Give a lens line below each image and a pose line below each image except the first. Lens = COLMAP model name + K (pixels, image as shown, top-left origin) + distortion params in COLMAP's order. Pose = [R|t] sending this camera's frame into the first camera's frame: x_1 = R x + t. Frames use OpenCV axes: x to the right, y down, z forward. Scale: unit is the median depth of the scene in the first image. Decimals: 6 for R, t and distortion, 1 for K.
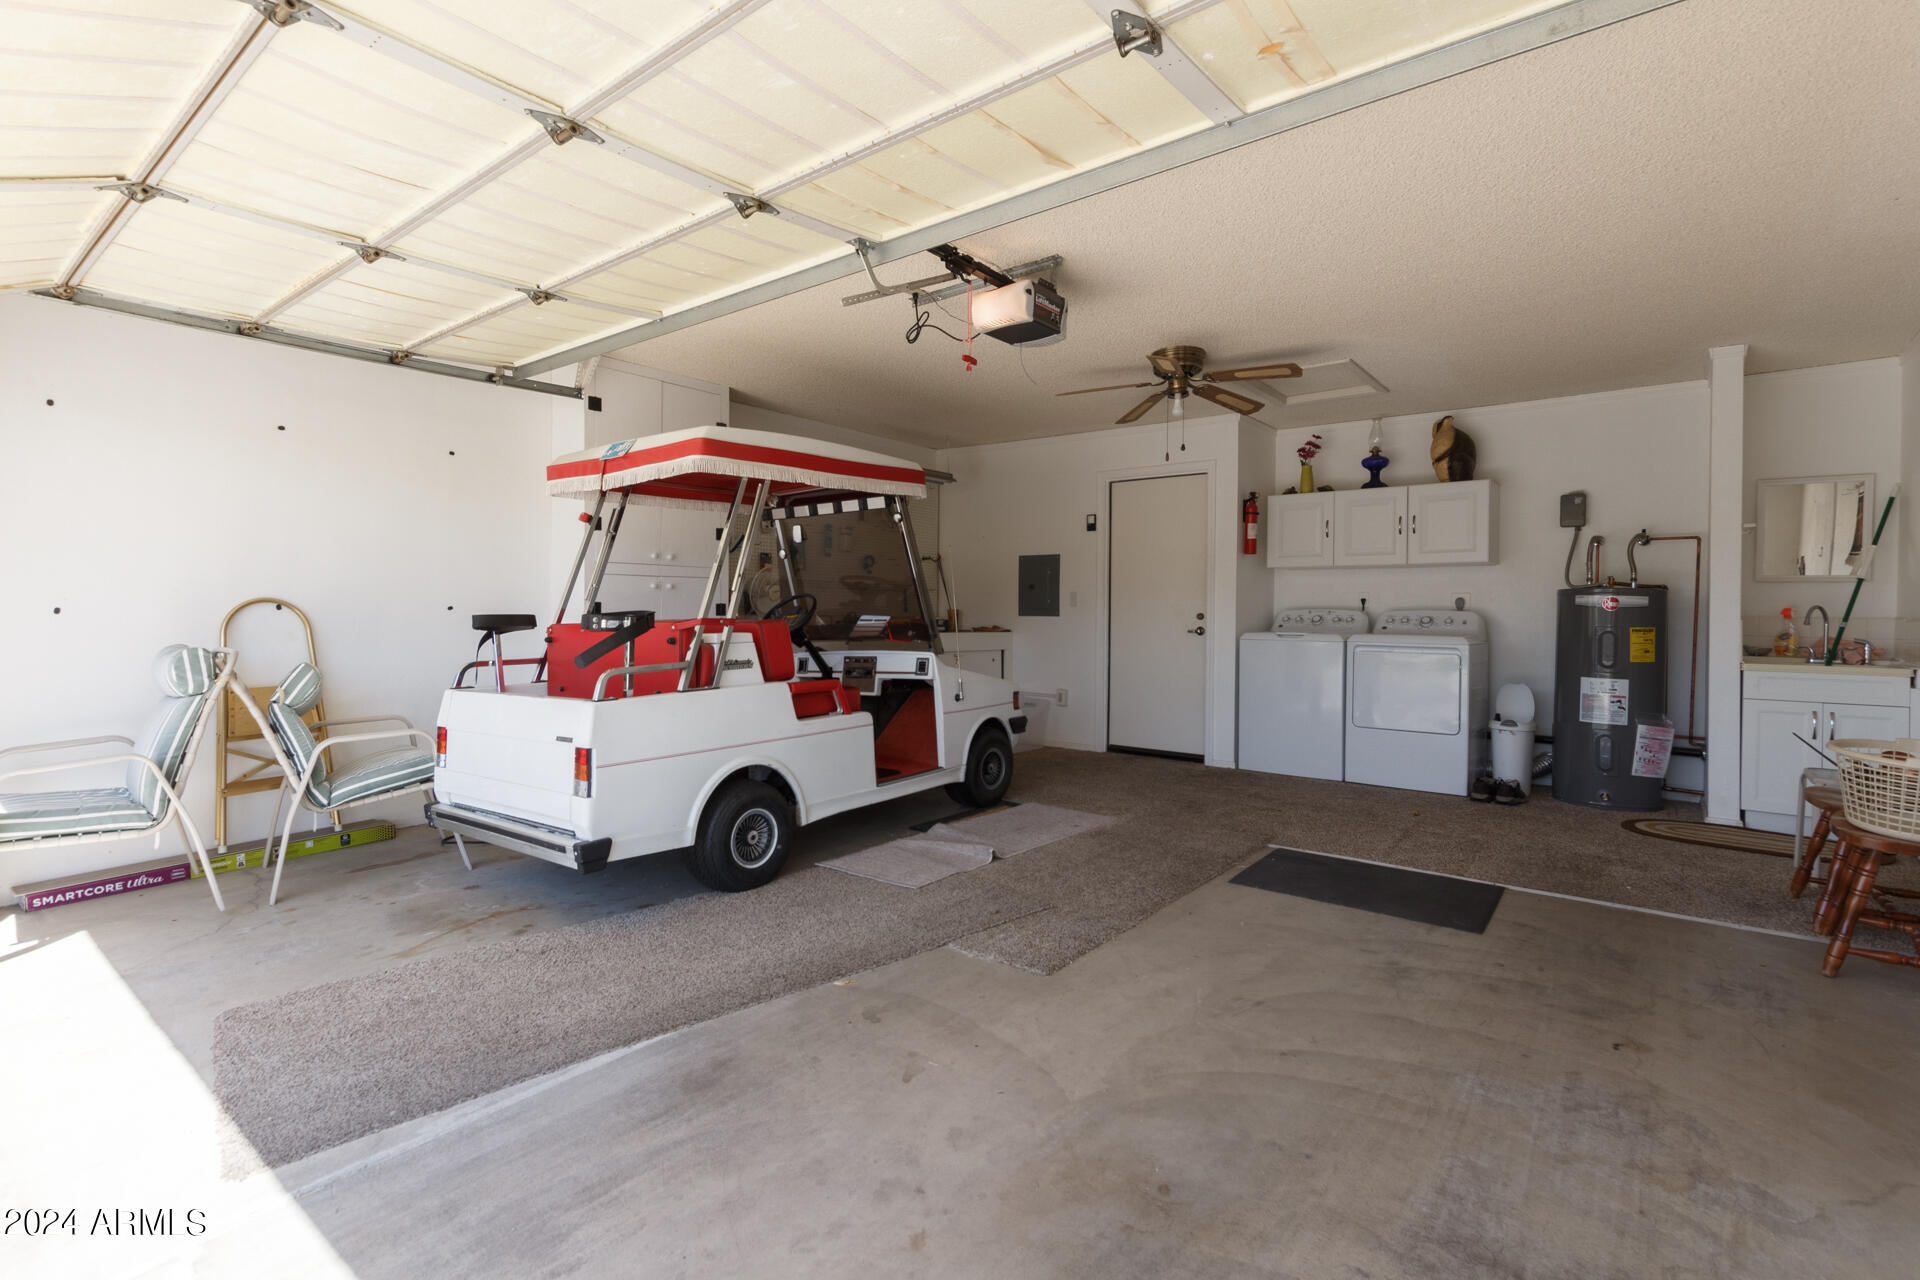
lens RADIAL K [[908.0, 0, 969.6], [0, 908.0, 615.6], [0, 0, 1]] dist [-0.001266, -0.000096]
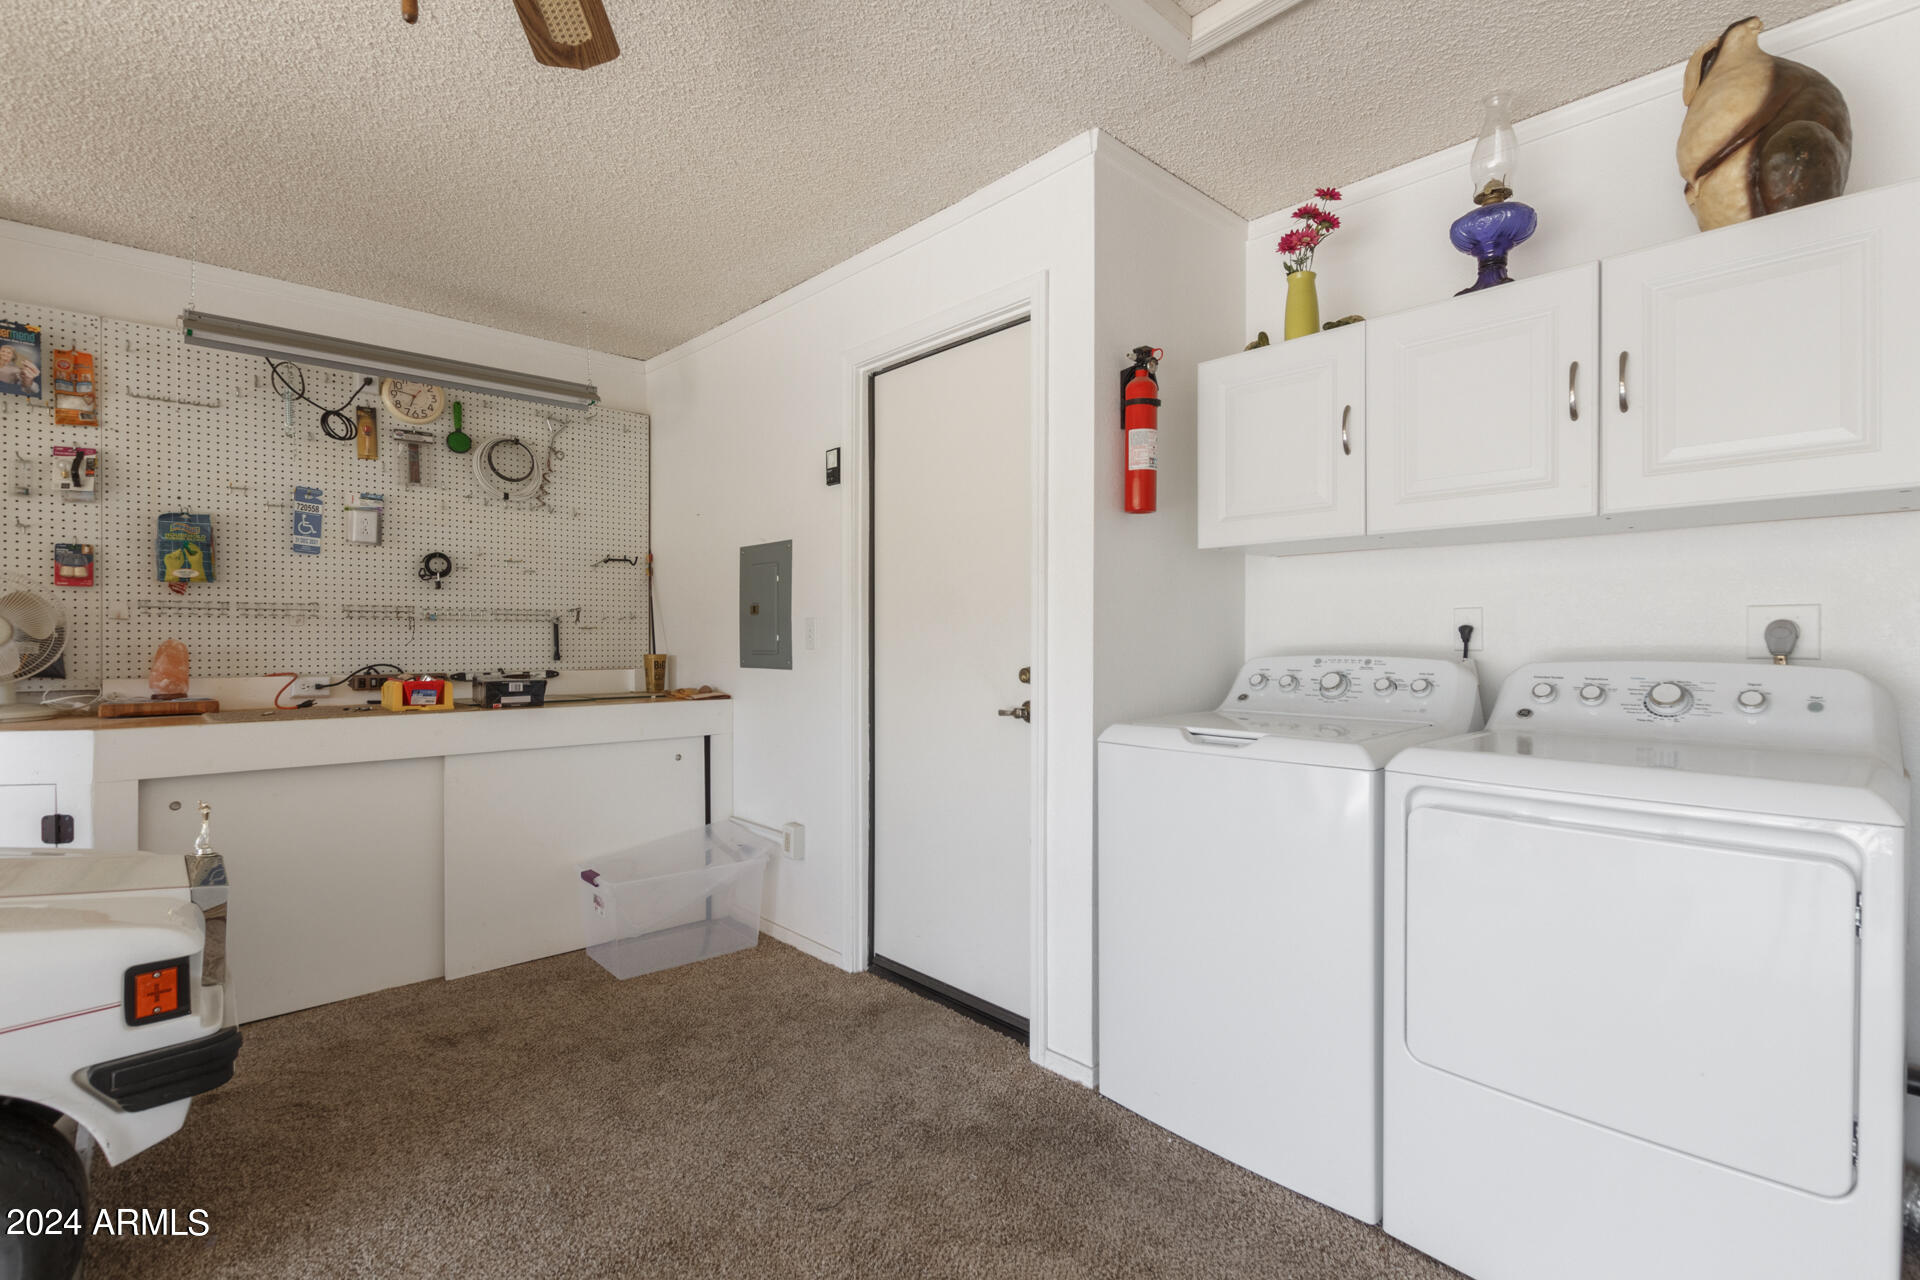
lens RADIAL K [[883.7, 0, 960.0], [0, 883.7, 640.0], [0, 0, 1]] dist [-0.006415, -0.000864]
pose [[0.986714, -0.009873, -0.162166, 0.294220], [0.010285, 0.999946, 0.001698, -0.015730], [0.162140, -0.003344, 0.986762, 0.624173]]
